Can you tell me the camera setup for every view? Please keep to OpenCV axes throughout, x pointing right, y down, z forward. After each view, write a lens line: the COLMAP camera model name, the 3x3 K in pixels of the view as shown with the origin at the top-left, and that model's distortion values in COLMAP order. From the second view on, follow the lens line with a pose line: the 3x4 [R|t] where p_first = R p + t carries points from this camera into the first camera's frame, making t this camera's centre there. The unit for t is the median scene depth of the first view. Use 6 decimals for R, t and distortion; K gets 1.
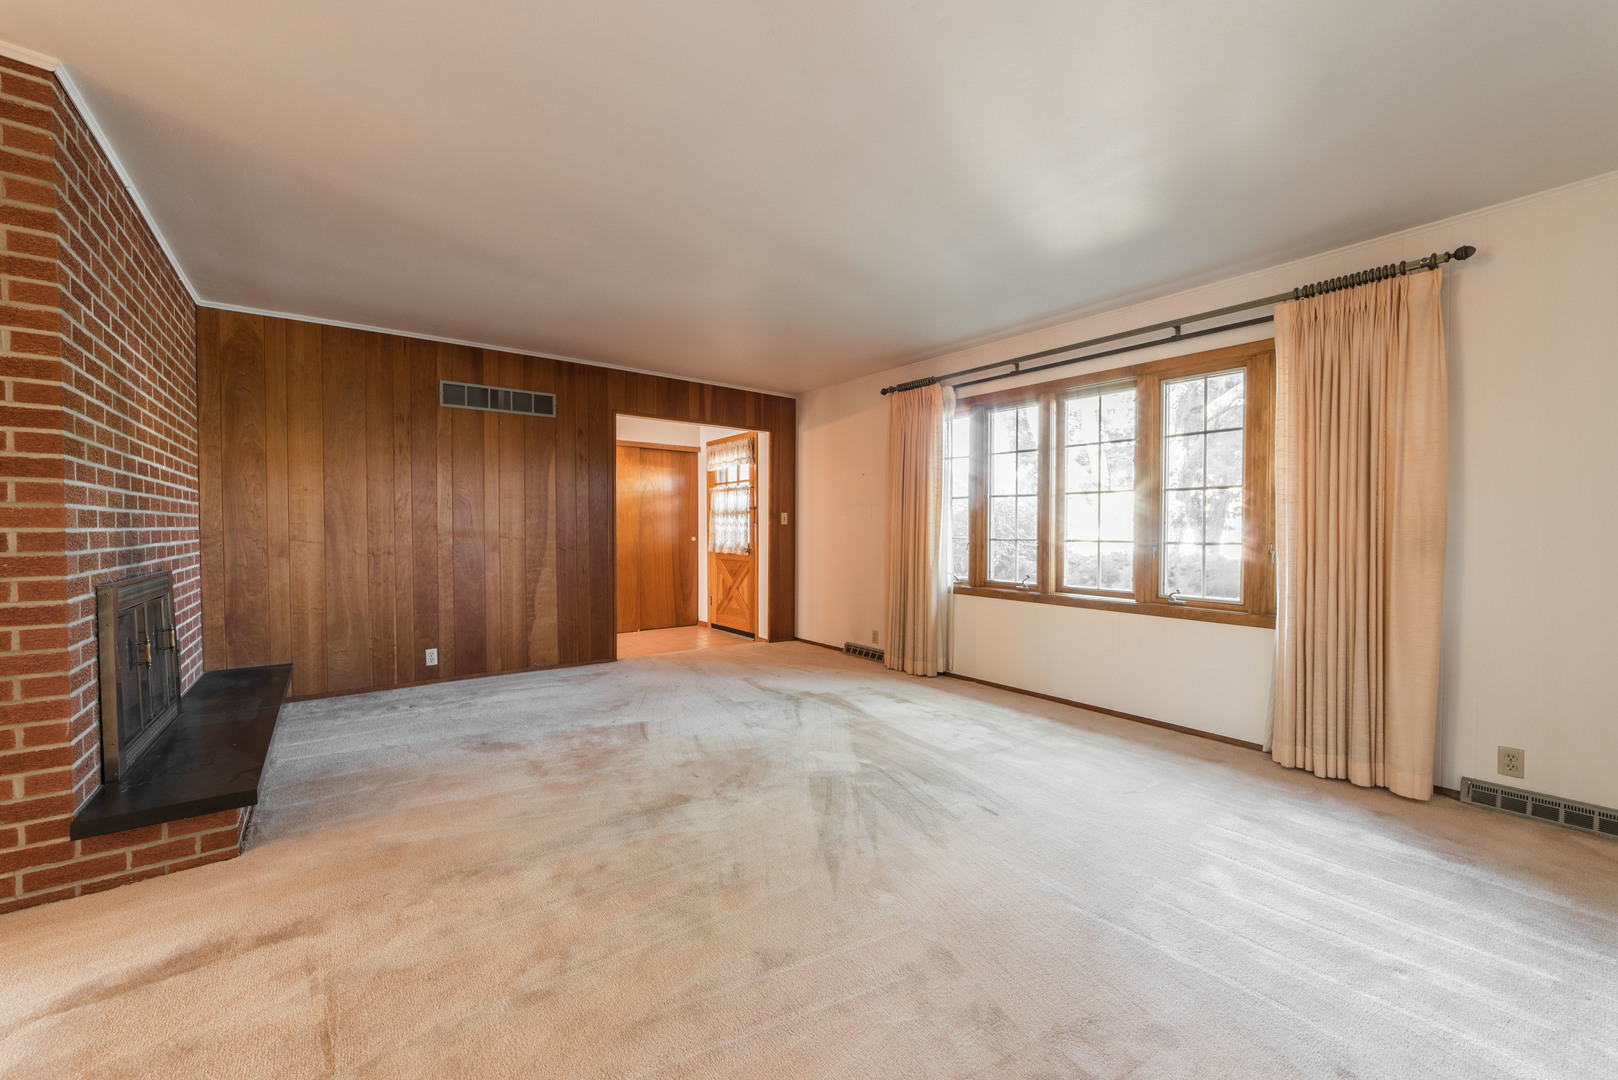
lens RADIAL K [[623.7, 0, 808.8], [0, 623.7, 540.8], [0, 0, 1]] dist [-0.007839, 0.000988]
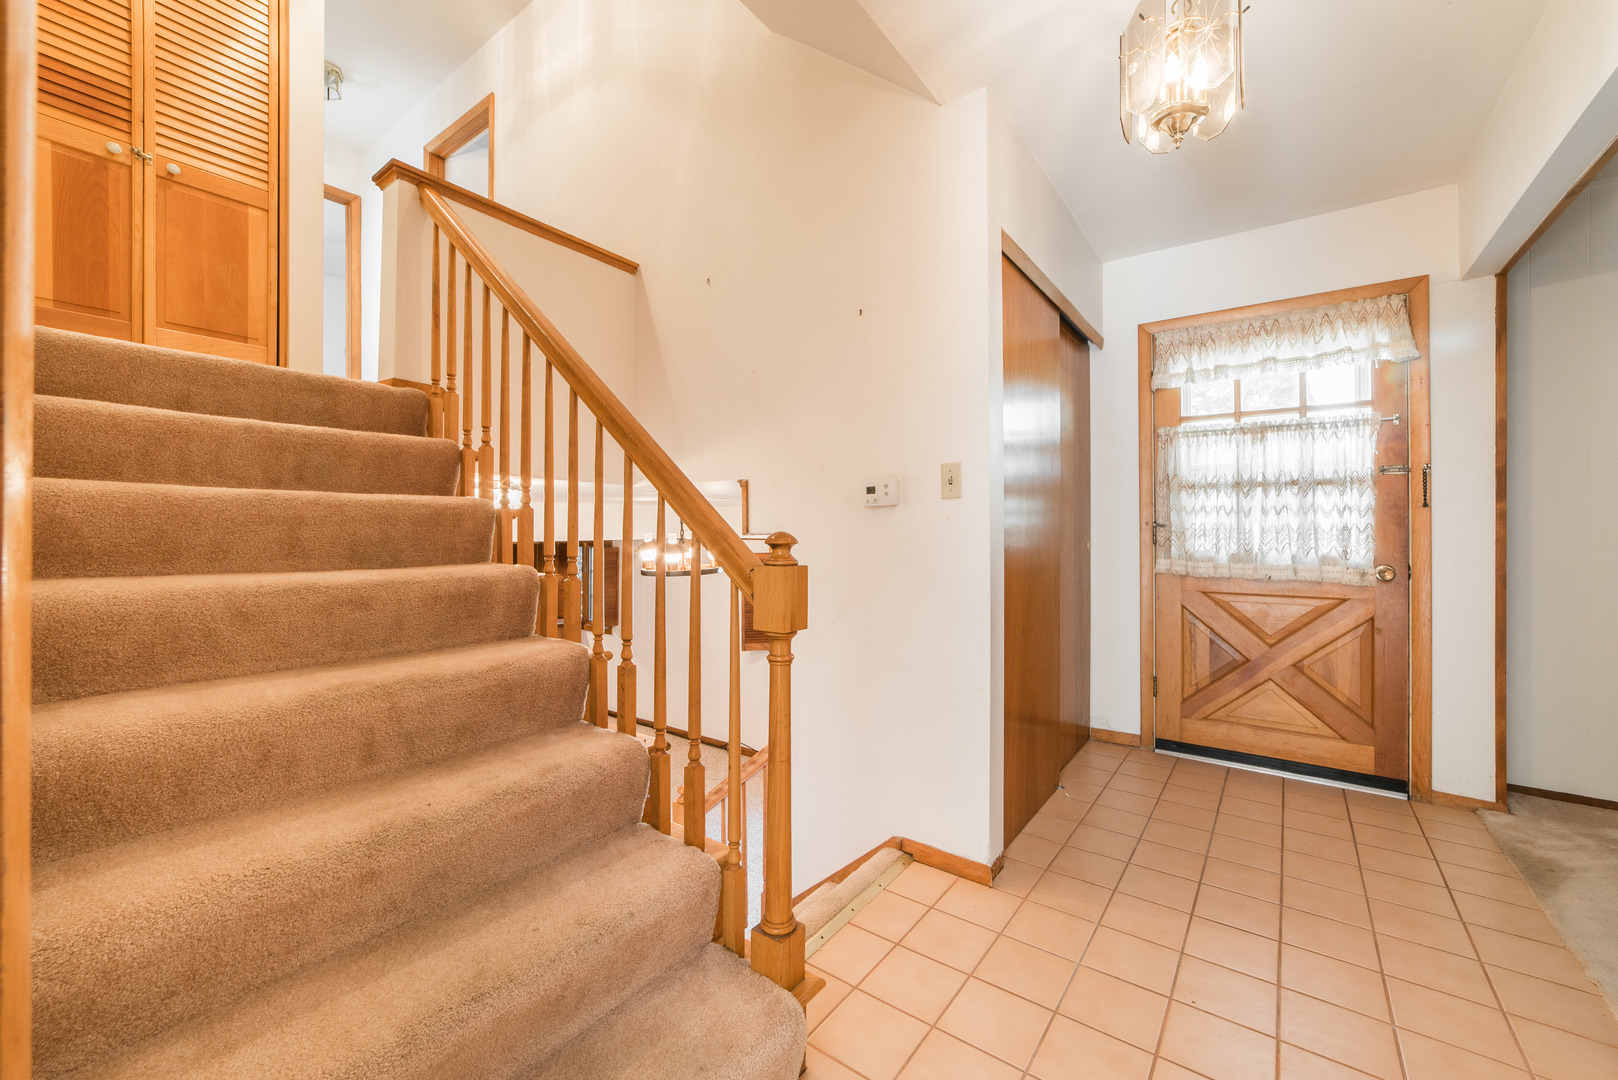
lens RADIAL K [[623.7, 0, 817.4], [0, 623.7, 532.3], [0, 0, 1]] dist [-0.007839, 0.000988]
pose [[0.961539, -0.005471, 0.274615, -0.532465], [0.008101, 0.999932, -0.008446, -0.010575], [-0.274550, 0.010346, 0.961517, 0.676679]]
